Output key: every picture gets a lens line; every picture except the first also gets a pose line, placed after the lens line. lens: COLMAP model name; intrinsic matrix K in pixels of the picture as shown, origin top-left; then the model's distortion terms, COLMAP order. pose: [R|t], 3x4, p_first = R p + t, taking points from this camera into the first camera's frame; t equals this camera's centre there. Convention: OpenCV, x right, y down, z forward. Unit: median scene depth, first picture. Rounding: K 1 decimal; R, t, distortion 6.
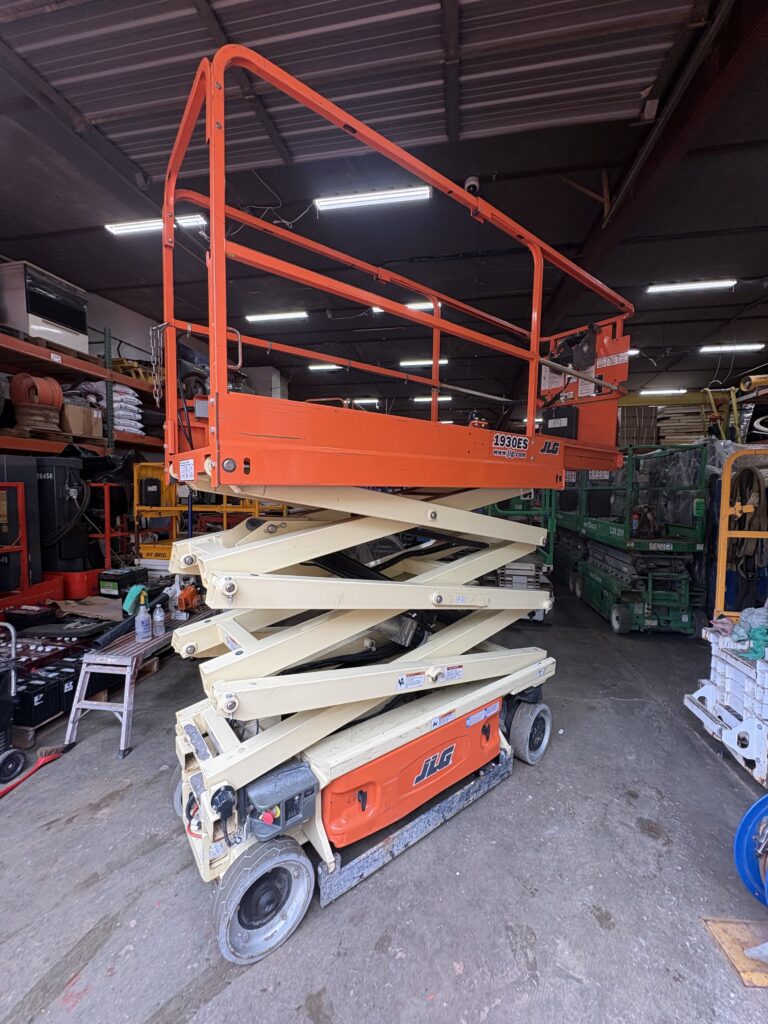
lens RADIAL K [[411.8, 0, 387.9], [0, 411.8, 509.4], [0, 0, 1]] dist [0.000084, 0.000359]
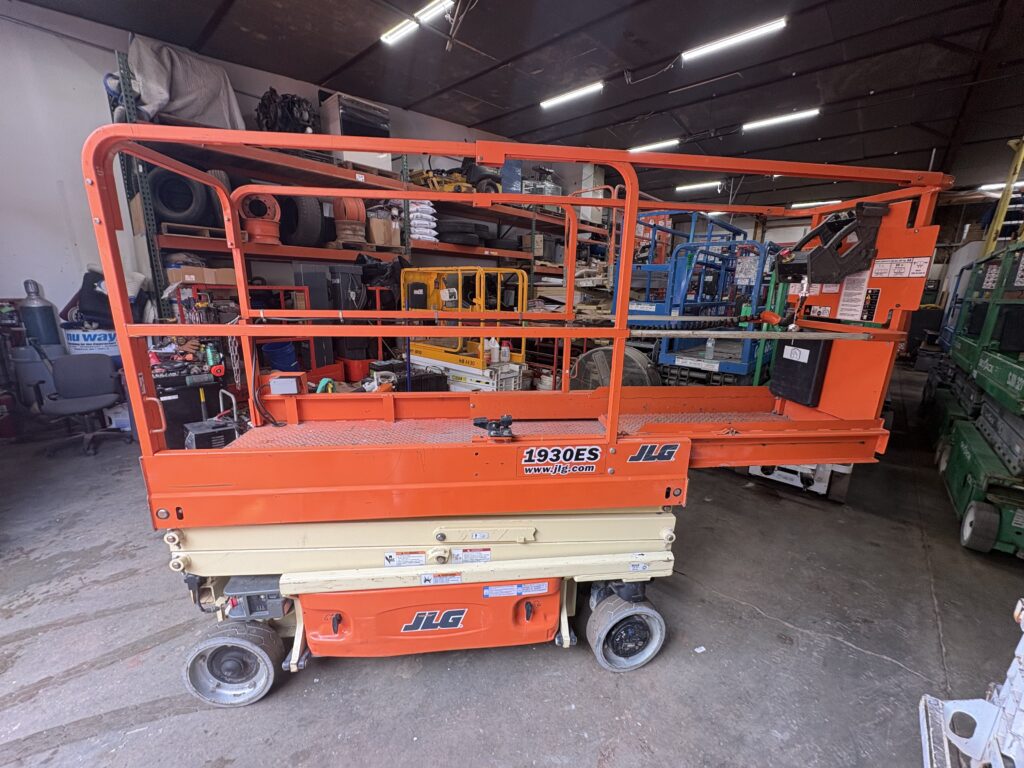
lens RADIAL K [[411.8, 0, 506.0], [0, 411.8, 383.8], [0, 0, 1]] dist [0.000084, 0.000359]
pose [[0.852463, 0.127055, -0.507113, 0.216475], [-0.039015, 0.982774, 0.180645, -0.016232], [0.521330, -0.134208, 0.842736, 0.138609]]
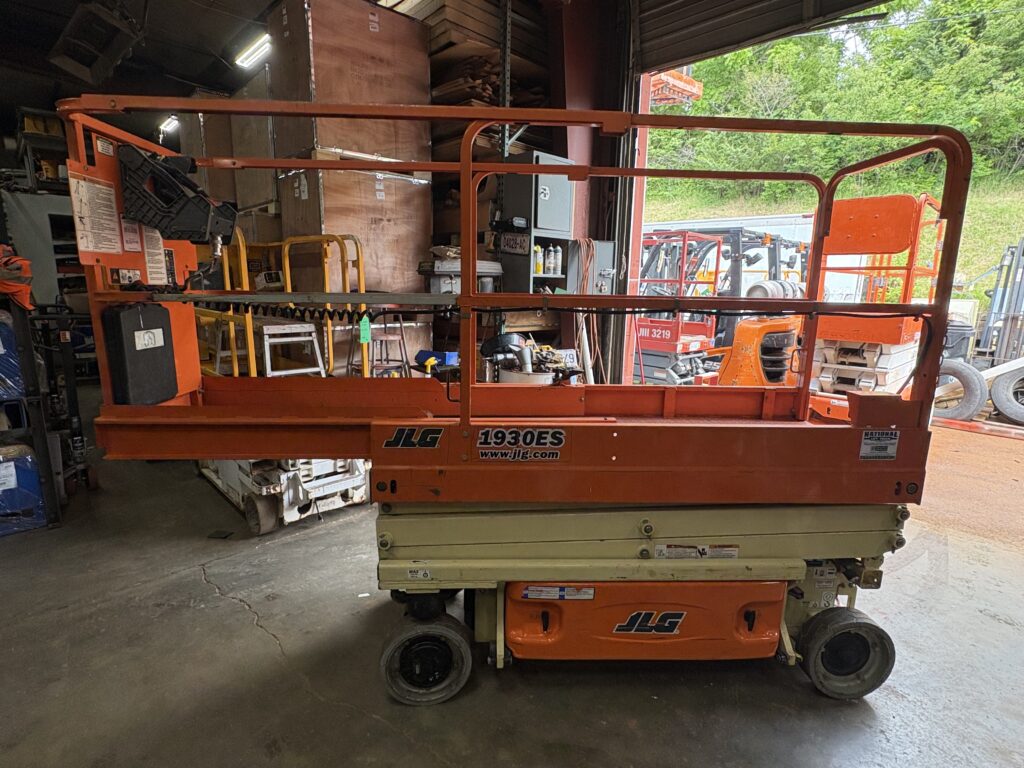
lens RADIAL K [[528.1, 0, 512.0], [0, 528.1, 386.0], [0, 0, 1]] dist [-0.000817, -0.000091]
pose [[-0.815016, -0.130263, 0.564607, -0.165933], [0.010834, 0.970807, 0.239617, -0.036357], [-0.579337, 0.201409, -0.789812, 0.799269]]
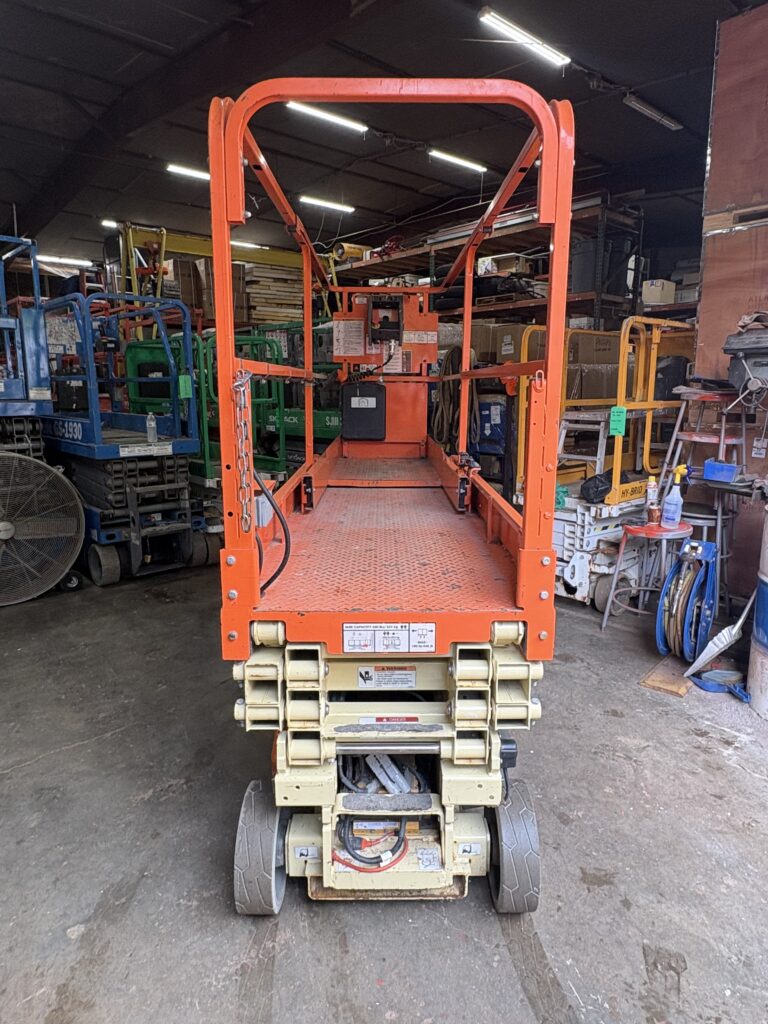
lens RADIAL K [[640.8, 0, 382.5], [0, 640.8, 517.0], [0, 0, 1]] dist [-0.000546, -0.006221]
pose [[0.597143, -0.169378, 0.784048, -0.388180], [0.046494, 0.983117, 0.176972, 0.017227], [-0.800786, -0.069224, 0.594937, 0.141693]]
